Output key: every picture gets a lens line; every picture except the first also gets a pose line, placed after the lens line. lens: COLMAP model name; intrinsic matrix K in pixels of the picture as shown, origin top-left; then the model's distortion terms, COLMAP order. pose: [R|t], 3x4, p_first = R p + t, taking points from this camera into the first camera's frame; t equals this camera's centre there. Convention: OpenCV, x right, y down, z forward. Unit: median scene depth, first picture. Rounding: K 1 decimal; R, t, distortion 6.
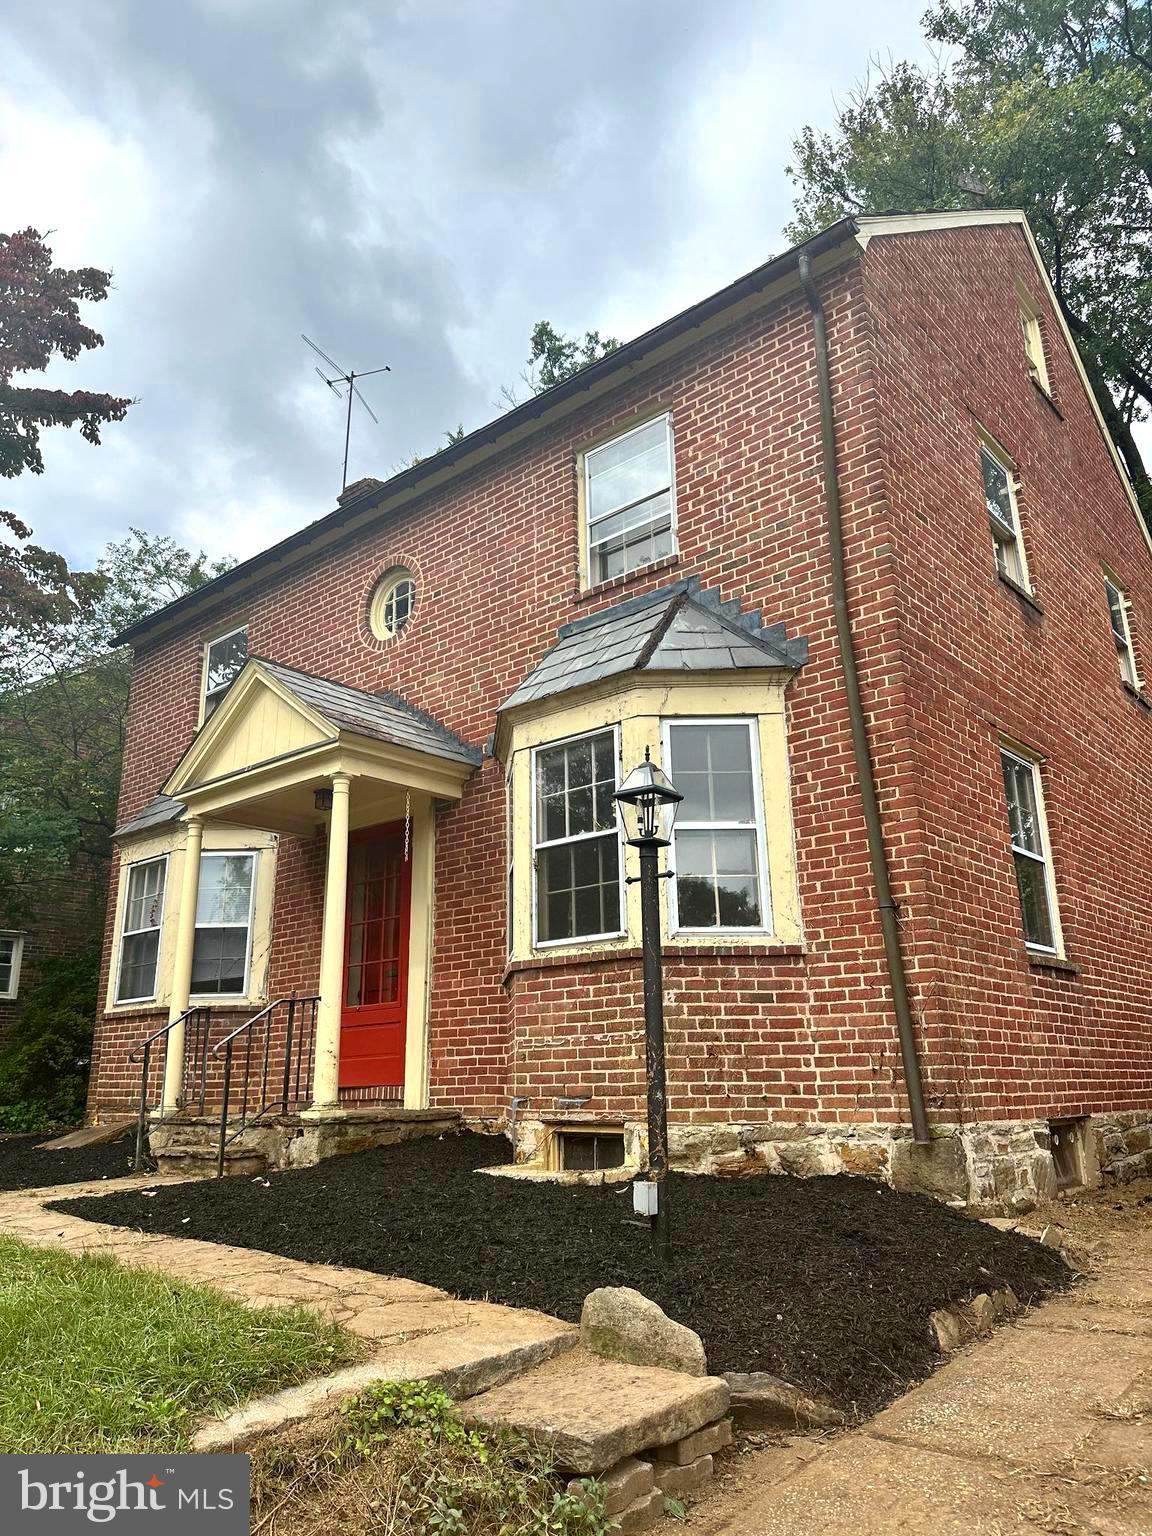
lens RADIAL K [[1061.5, 0, 575.7], [0, 1061.5, 776.5], [0, 0, 1]] dist [0.178829, -0.393736]
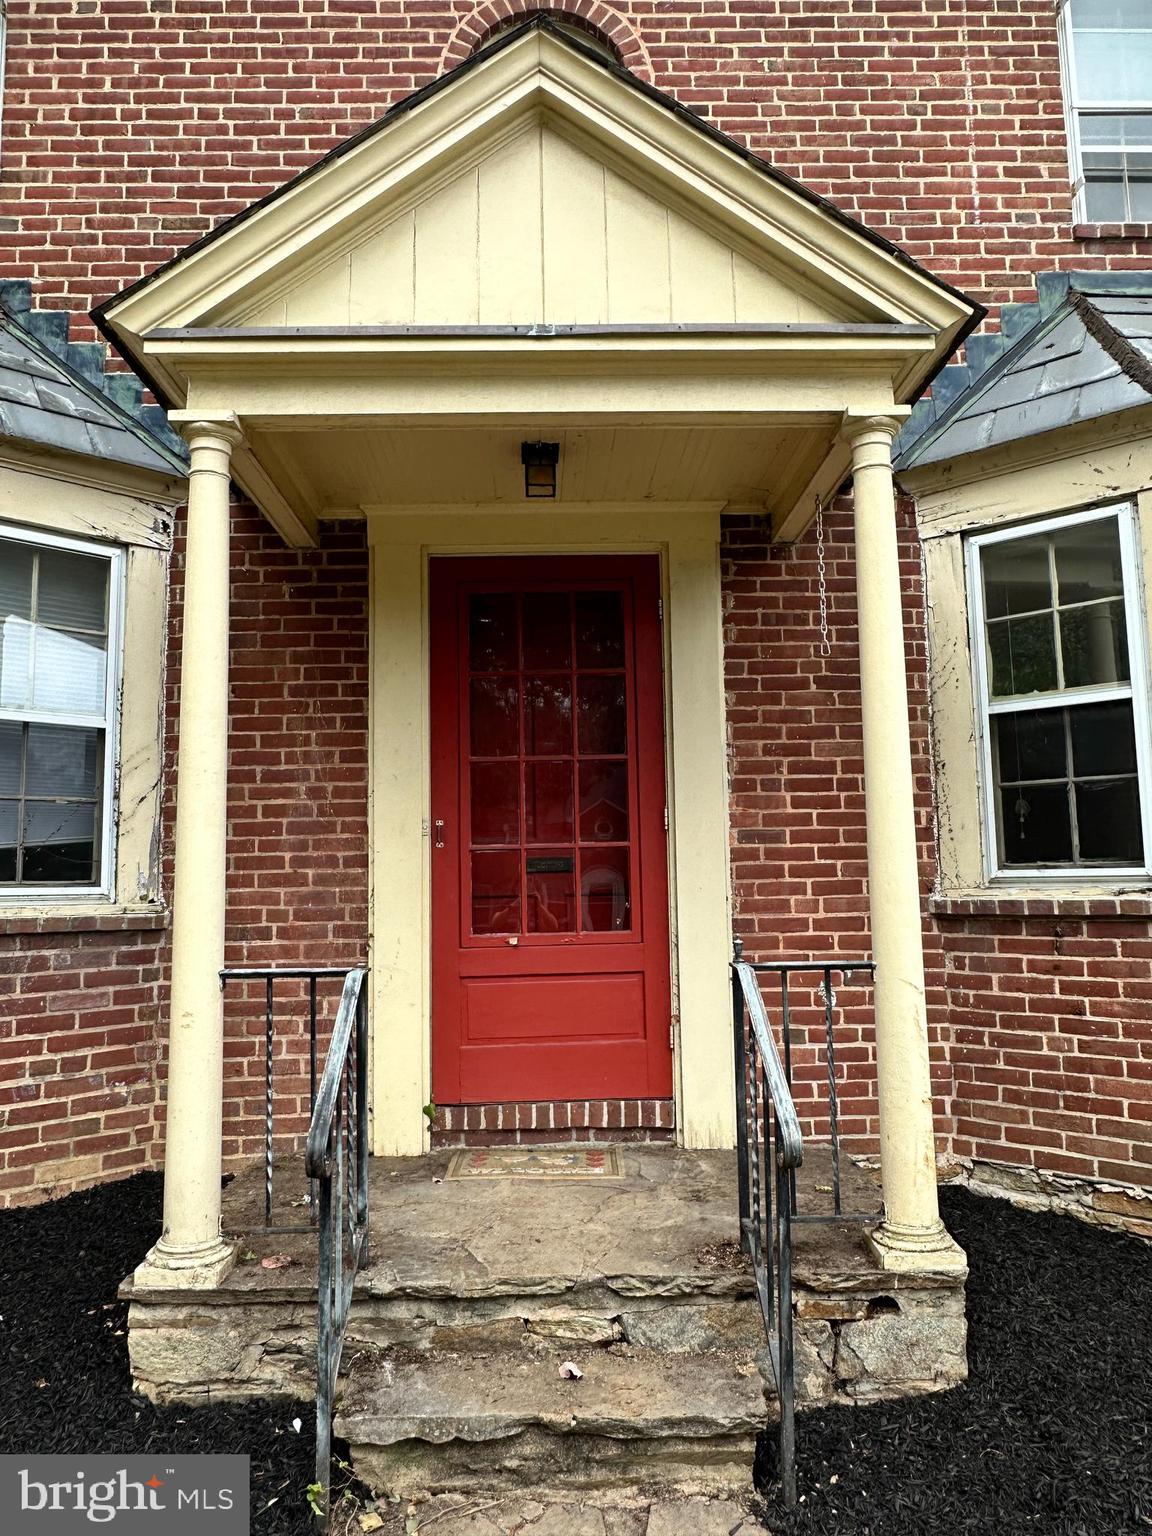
lens RADIAL K [[1029.3, 0, 576.0], [0, 1029.3, 768.0], [0, 0, 1]] dist [-0.004654, 0.002818]
pose [[0.742457, 0.079597, 0.665148, -0.589222], [-0.181643, 0.979639, 0.085523, 0.120716], [-0.644797, -0.184317, 0.741798, 0.807567]]
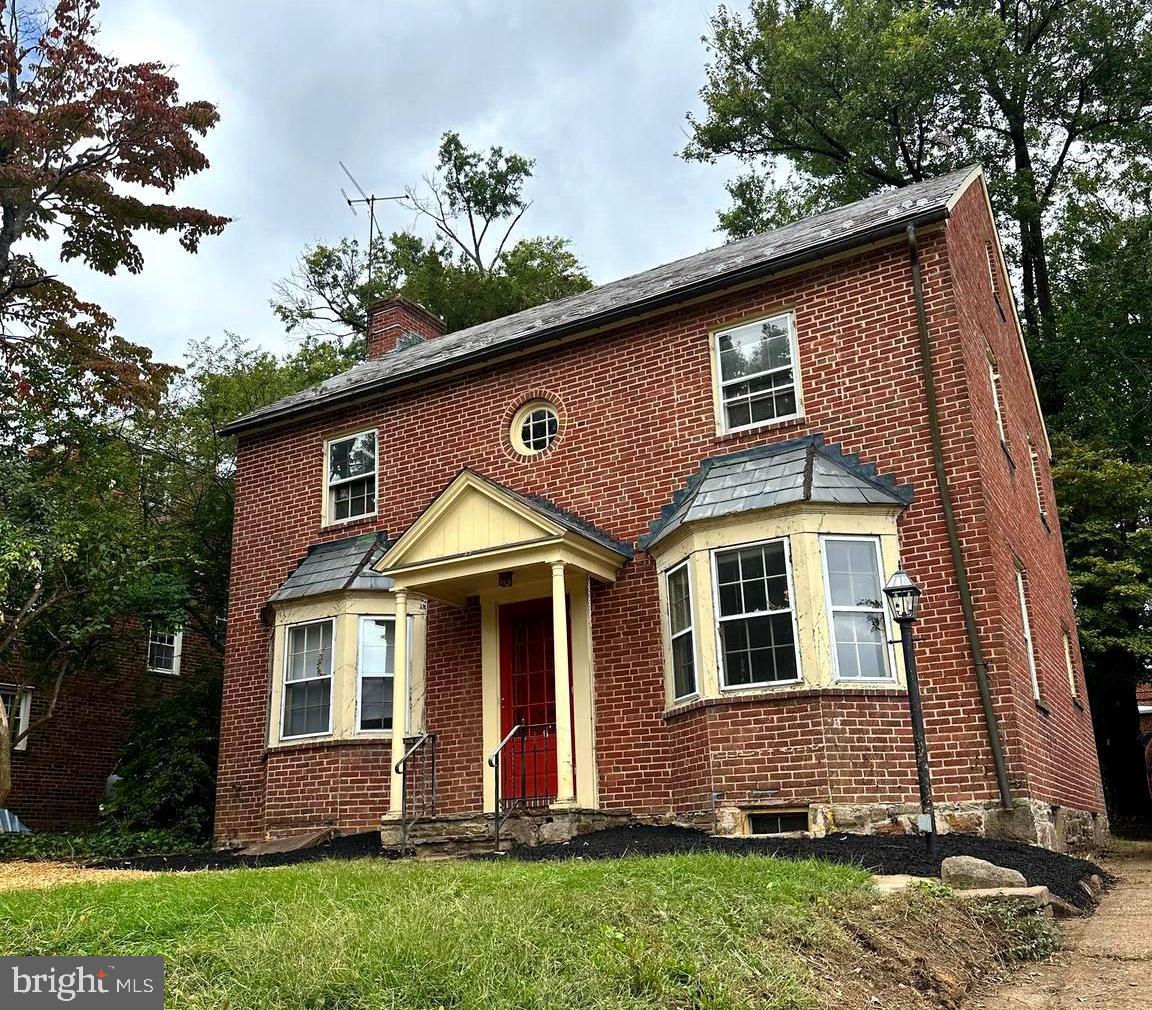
lens RADIAL K [[1054.3, 0, 576.3], [0, 1054.3, 550.8], [0, 0, 1]] dist [0.183813, -0.407835]
pose [[0.979627, 0.040124, 0.196779, -0.491167], [-0.039477, 0.999194, -0.007211, -0.007915], [-0.196910, -0.000705, 0.980421, -0.340371]]
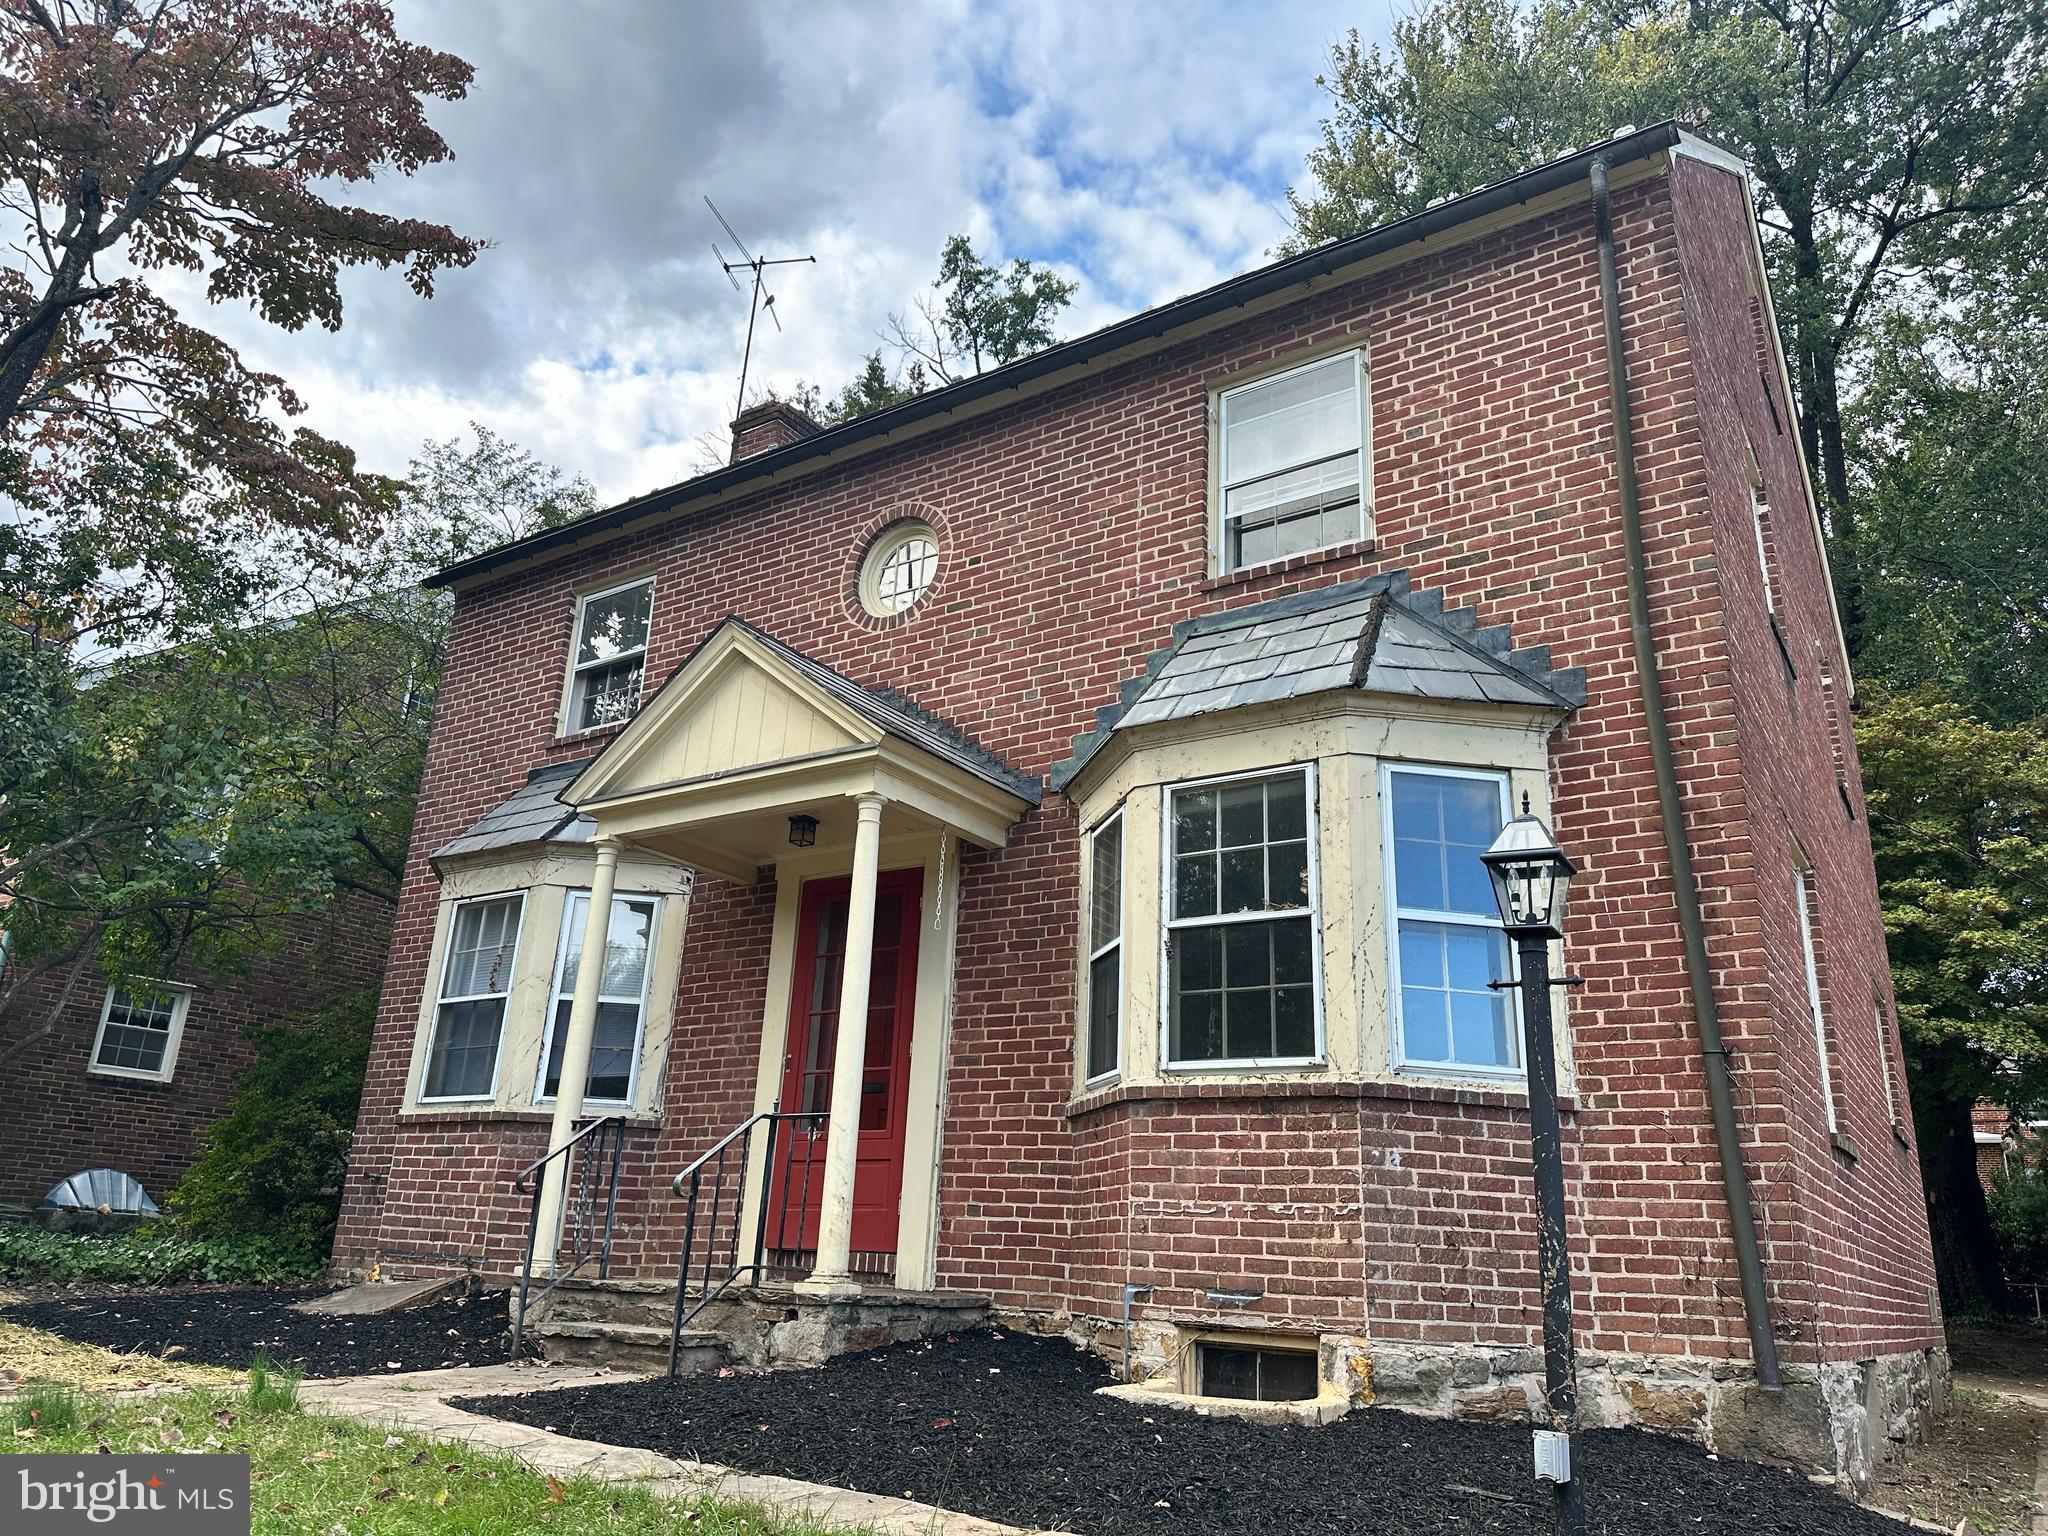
lens RADIAL K [[1415.3, 0, 1017.5], [0, 1415.3, 781.4], [0, 0, 1]] dist [0.178829, -0.393736]
pose [[0.990083, 0.100088, 0.098578, -0.230999], [-0.095372, 0.994111, -0.051453, 0.029004], [-0.103147, 0.041541, 0.993798, 0.070733]]
